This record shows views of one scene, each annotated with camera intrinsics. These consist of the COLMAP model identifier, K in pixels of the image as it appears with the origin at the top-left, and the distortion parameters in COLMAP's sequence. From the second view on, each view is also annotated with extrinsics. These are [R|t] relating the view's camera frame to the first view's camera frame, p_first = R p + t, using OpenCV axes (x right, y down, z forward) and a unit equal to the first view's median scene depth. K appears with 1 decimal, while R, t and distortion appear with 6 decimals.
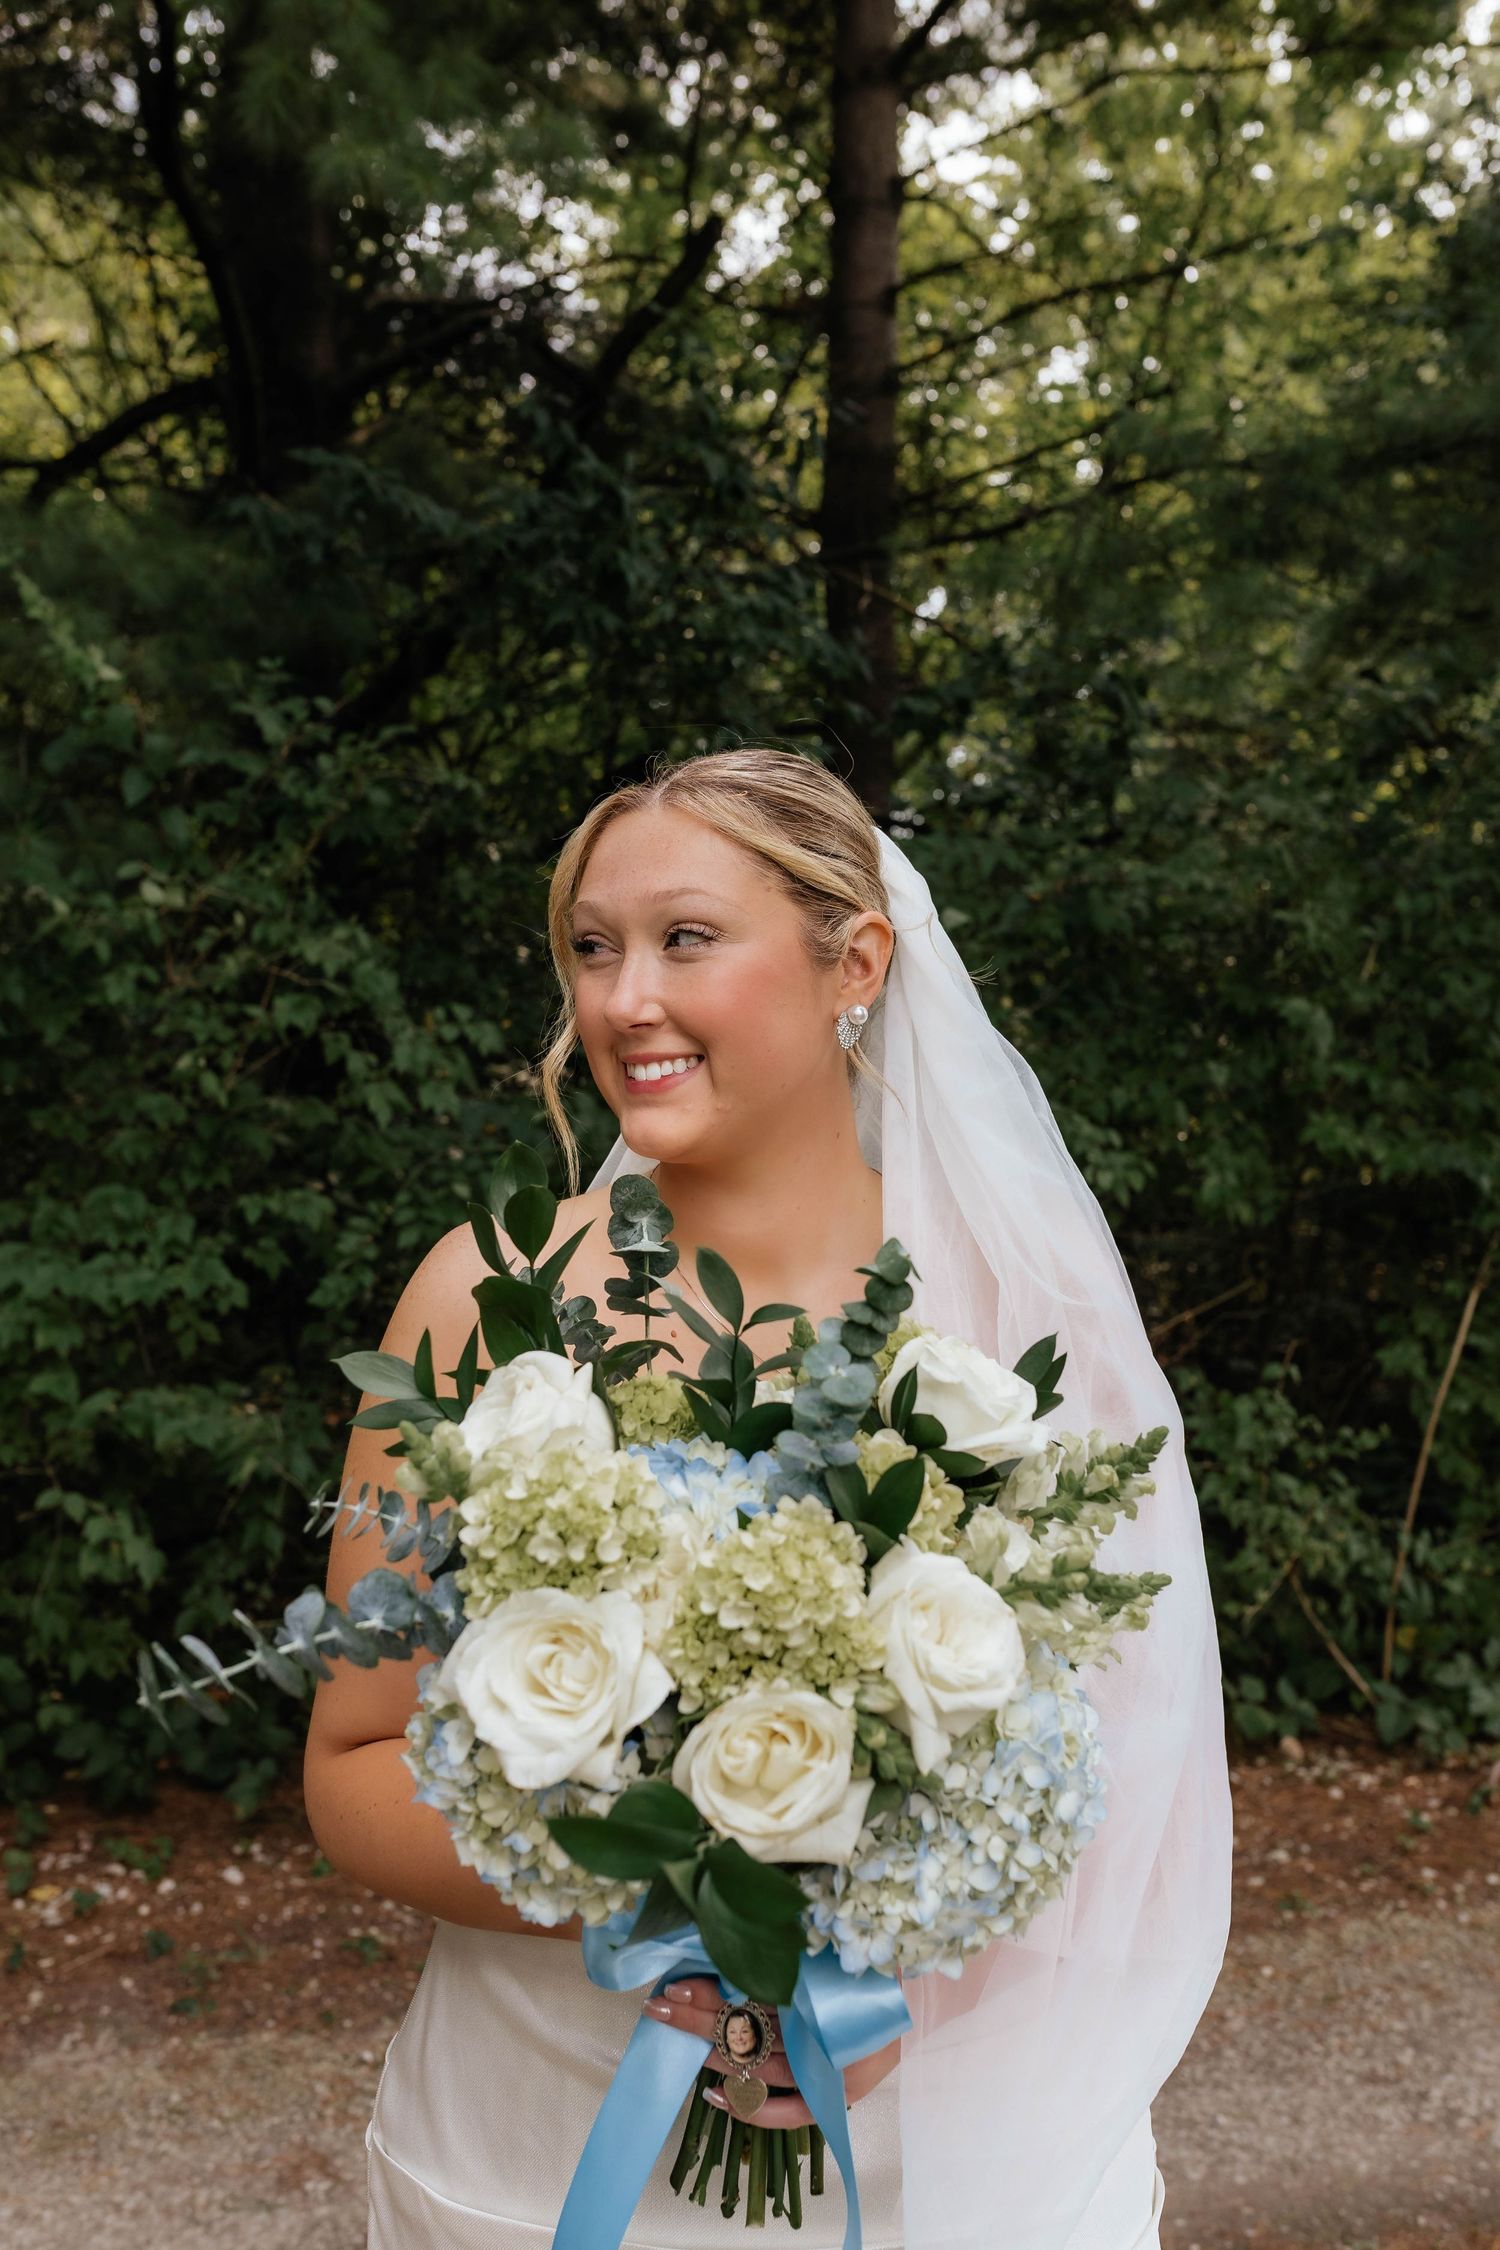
lens RADIAL K [[2296.4, 0, 750.0], [0, 2296.4, 1125.0], [0, 0, 1]] dist [-0.028032, 0.133271]
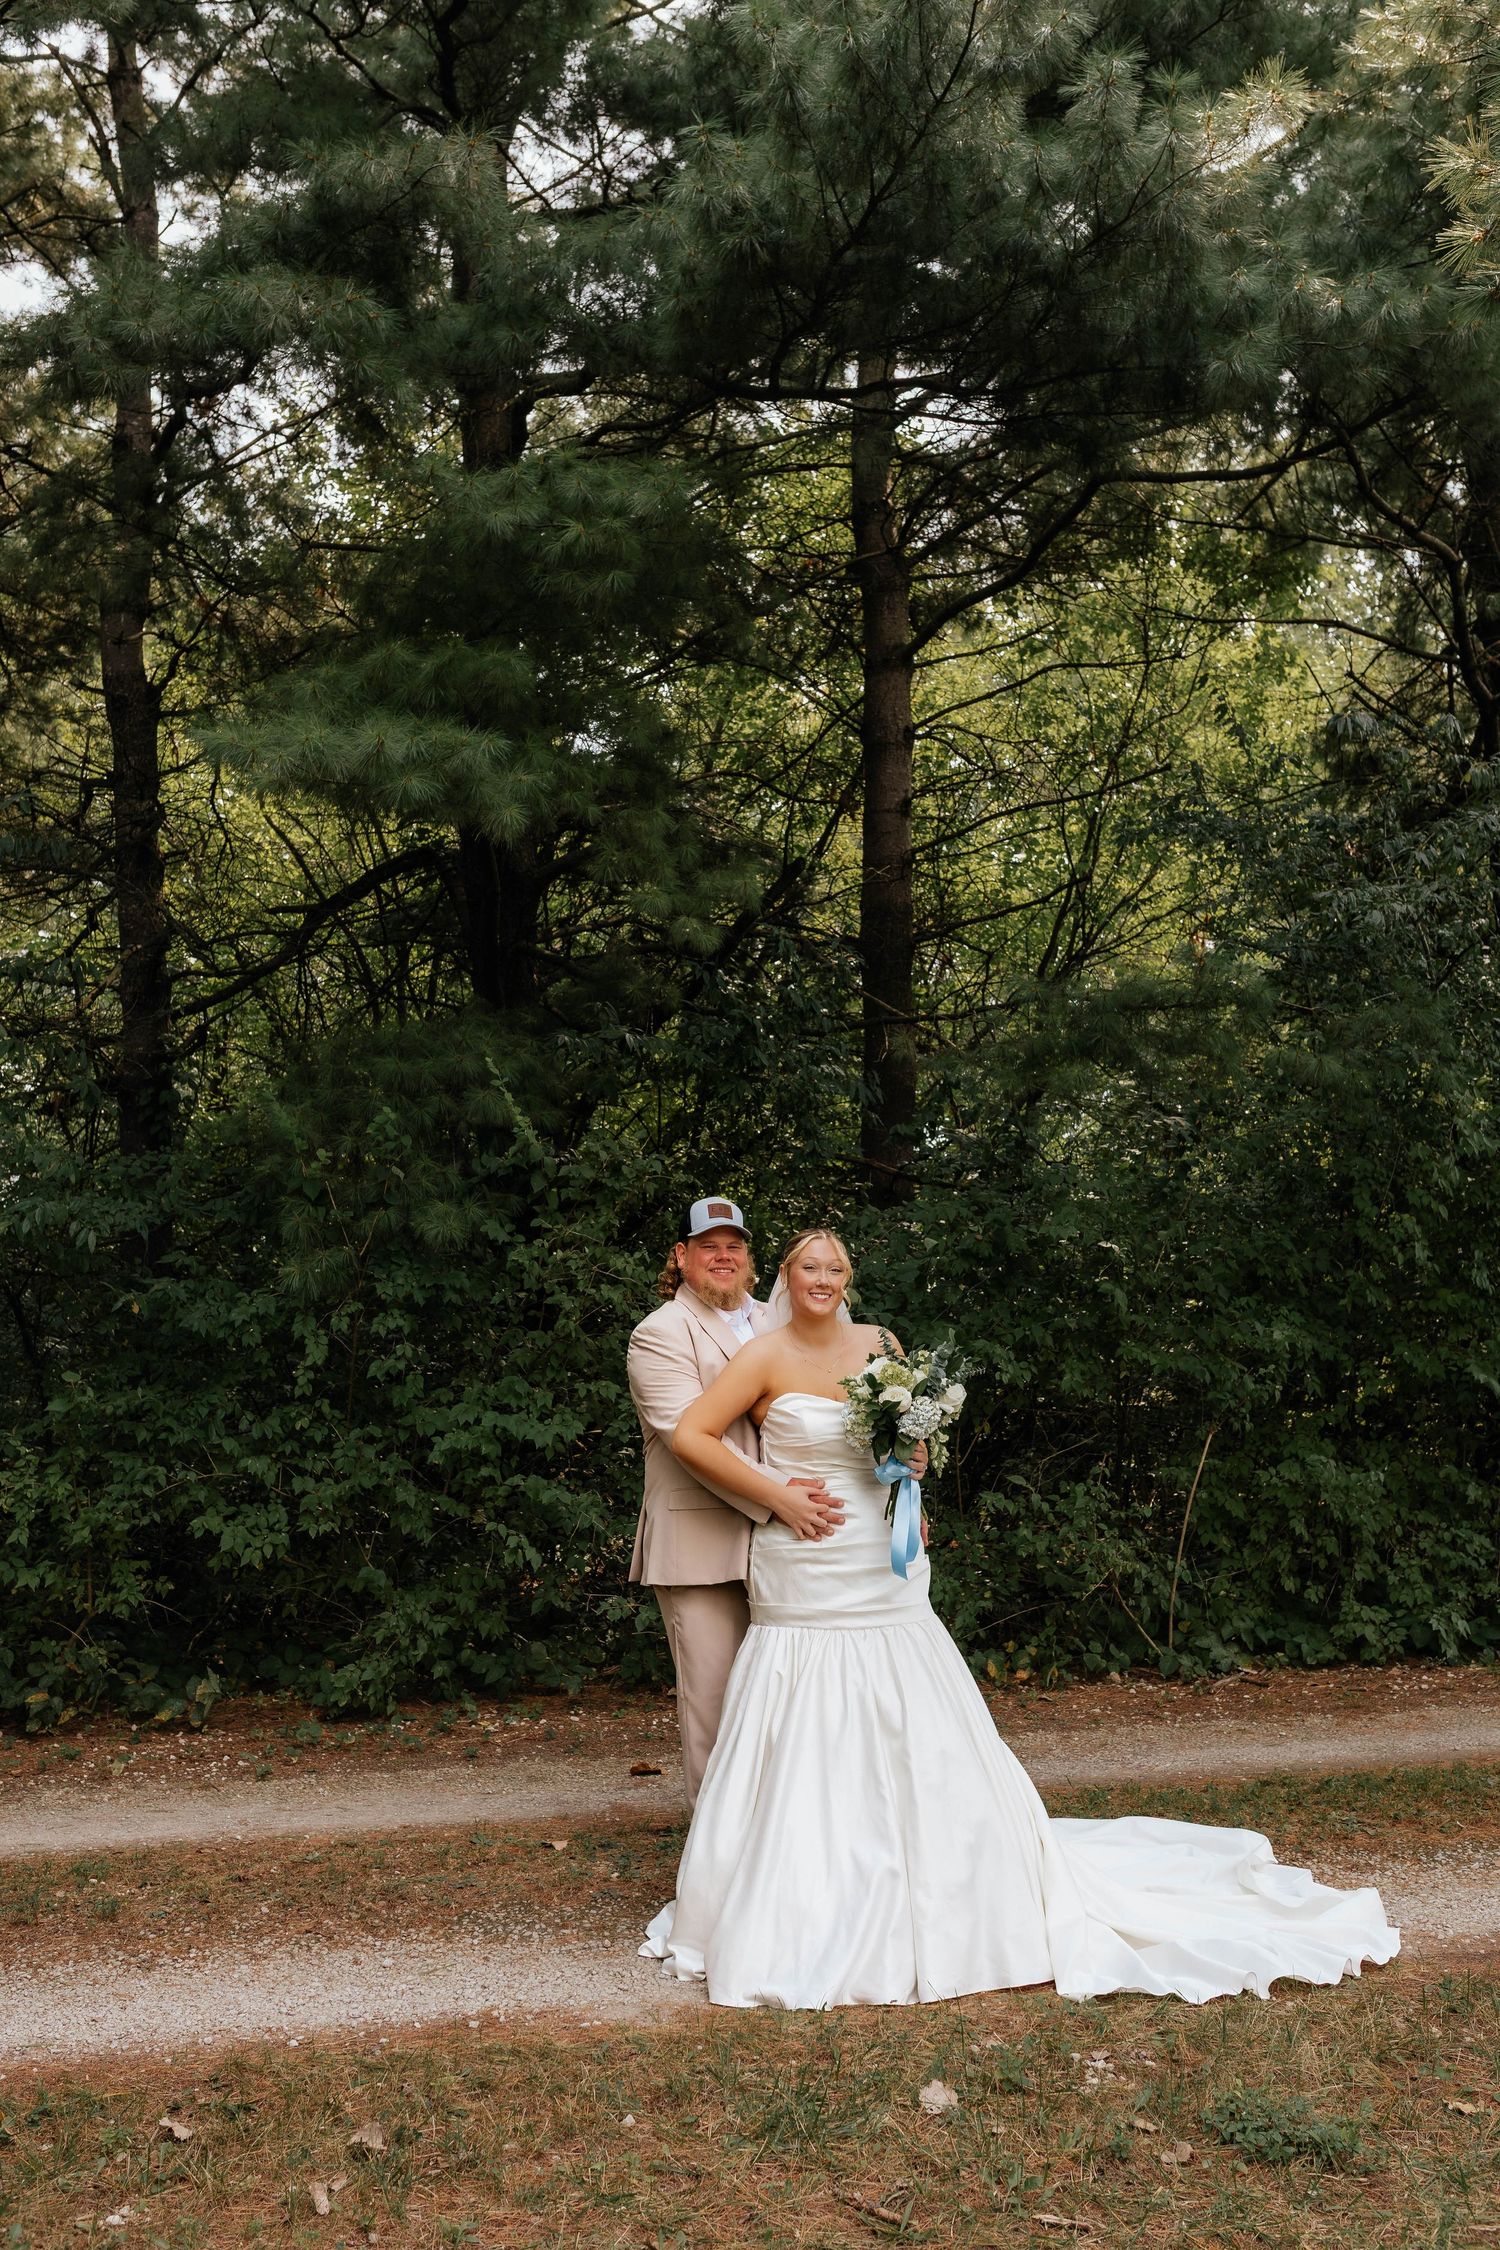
lens RADIAL K [[2296.4, 0, 750.0], [0, 2296.4, 1125.0], [0, 0, 1]] dist [-0.028032, 0.133271]
pose [[0.999830, -0.001638, -0.018377, -0.030374], [-0.000175, 0.995160, -0.098269, 0.005786], [0.018449, 0.098256, 0.994990, -0.982947]]
